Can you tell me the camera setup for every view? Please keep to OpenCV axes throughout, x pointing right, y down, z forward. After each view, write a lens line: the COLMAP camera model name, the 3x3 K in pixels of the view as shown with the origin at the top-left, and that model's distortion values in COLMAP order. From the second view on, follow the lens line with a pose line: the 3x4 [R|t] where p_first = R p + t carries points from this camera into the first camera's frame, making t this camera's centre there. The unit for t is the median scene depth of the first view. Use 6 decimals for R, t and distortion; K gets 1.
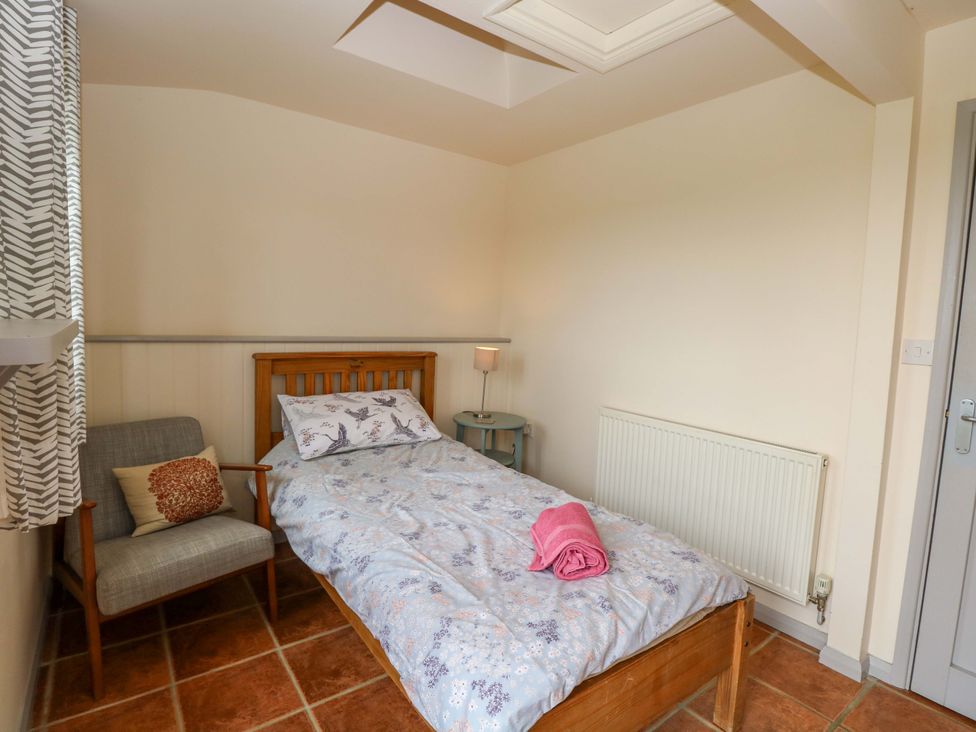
lens RADIAL K [[508.2, 0, 488.0], [0, 508.2, 366.0], [0, 0, 1]] dist [0.002428, -0.015937]
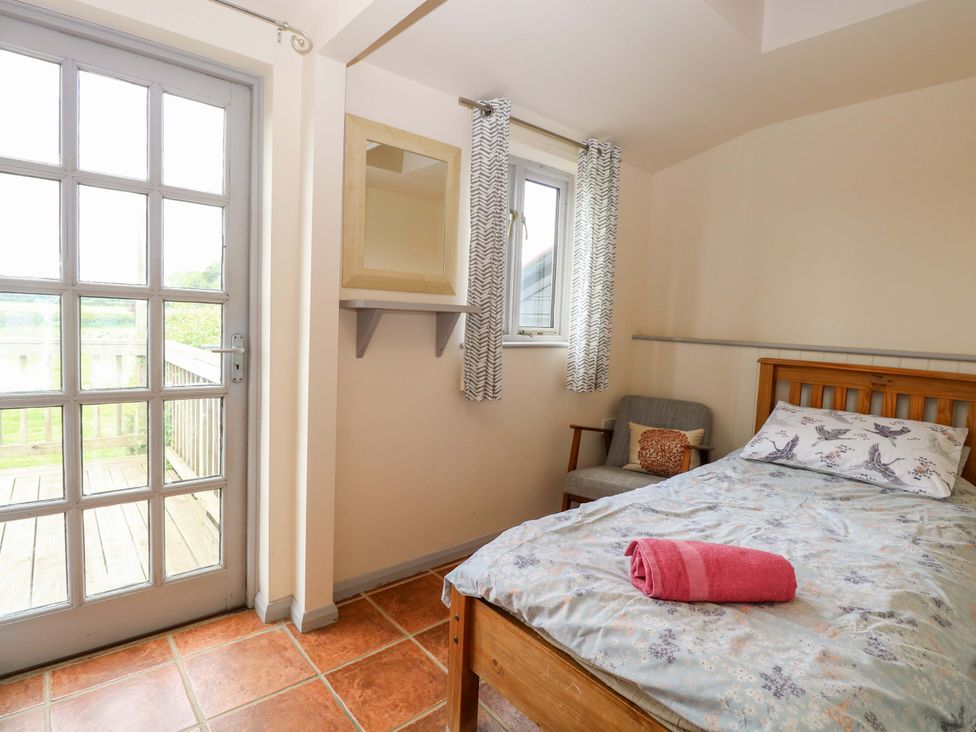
lens RADIAL K [[508.2, 0, 488.0], [0, 508.2, 366.0], [0, 0, 1]] dist [0.002428, -0.015937]
pose [[0.069993, 0.053229, -0.996126, 0.620804], [-0.138037, 0.989486, 0.043175, 0.028356], [0.987951, 0.134480, 0.076605, 0.394555]]
